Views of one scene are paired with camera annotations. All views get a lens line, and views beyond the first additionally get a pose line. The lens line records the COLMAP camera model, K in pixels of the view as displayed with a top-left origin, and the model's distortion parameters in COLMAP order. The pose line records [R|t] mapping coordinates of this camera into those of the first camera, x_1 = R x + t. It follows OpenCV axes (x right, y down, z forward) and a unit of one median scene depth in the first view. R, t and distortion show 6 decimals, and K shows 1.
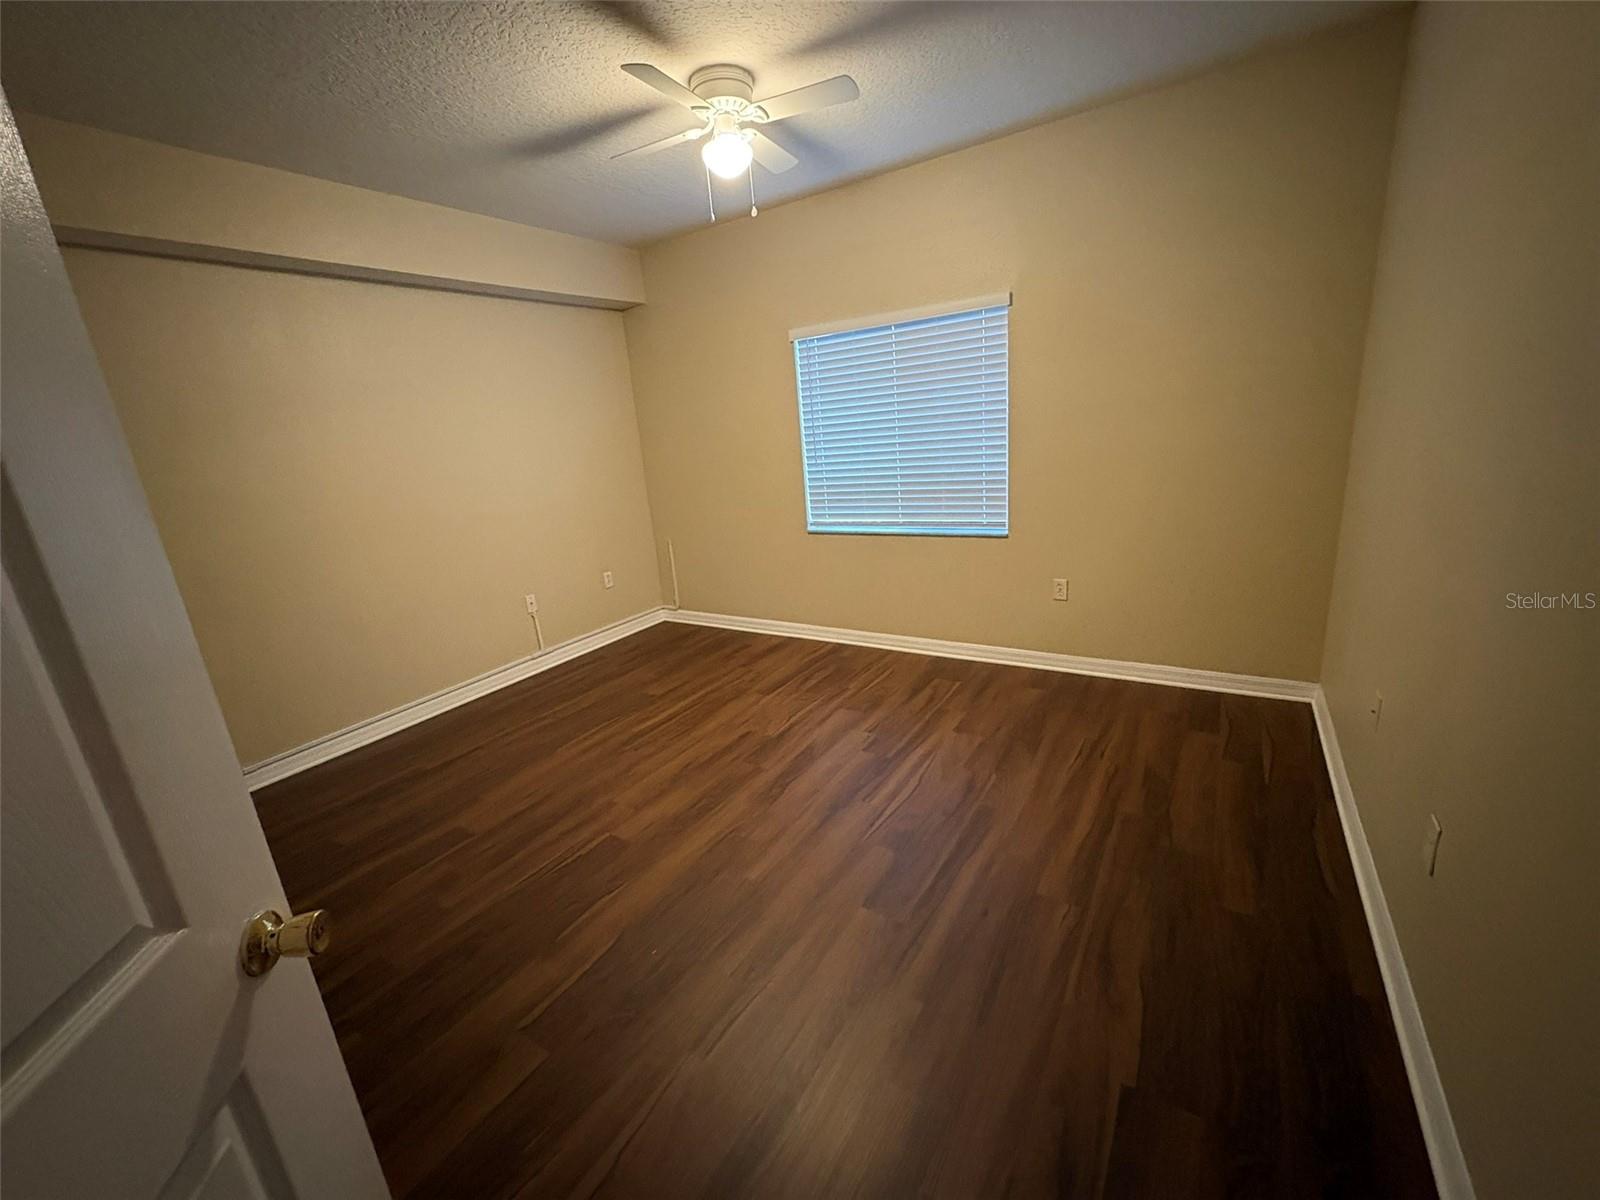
lens RADIAL K [[648.7, 0, 800.0], [0, 648.7, 600.0], [0, 0, 1]] dist [0.002373, 0.000145]
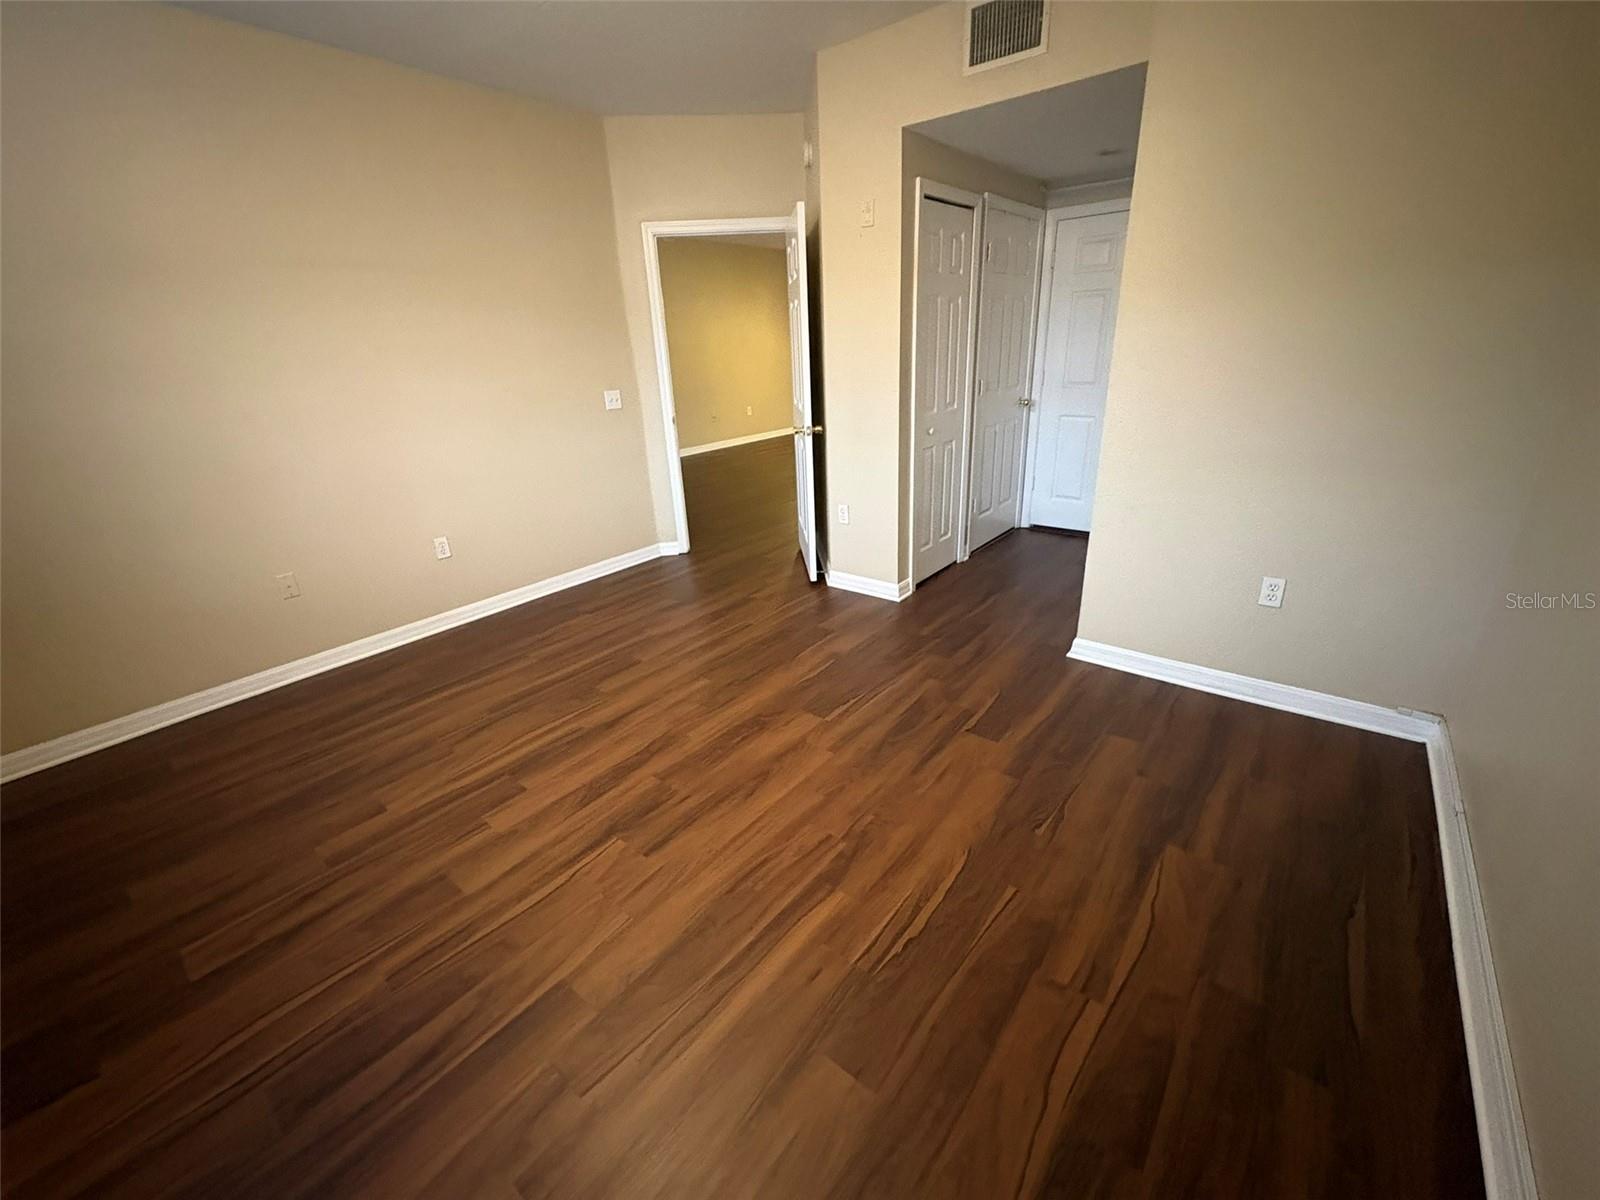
lens RADIAL K [[648.7, 0, 800.0], [0, 648.7, 600.0], [0, 0, 1]] dist [0.002373, 0.000145]
pose [[-0.985325, 0.082946, 0.149178, -0.377495], [0.155361, 0.797788, 0.582578, -0.364701], [-0.070690, 0.597206, -0.798967, 1.527309]]
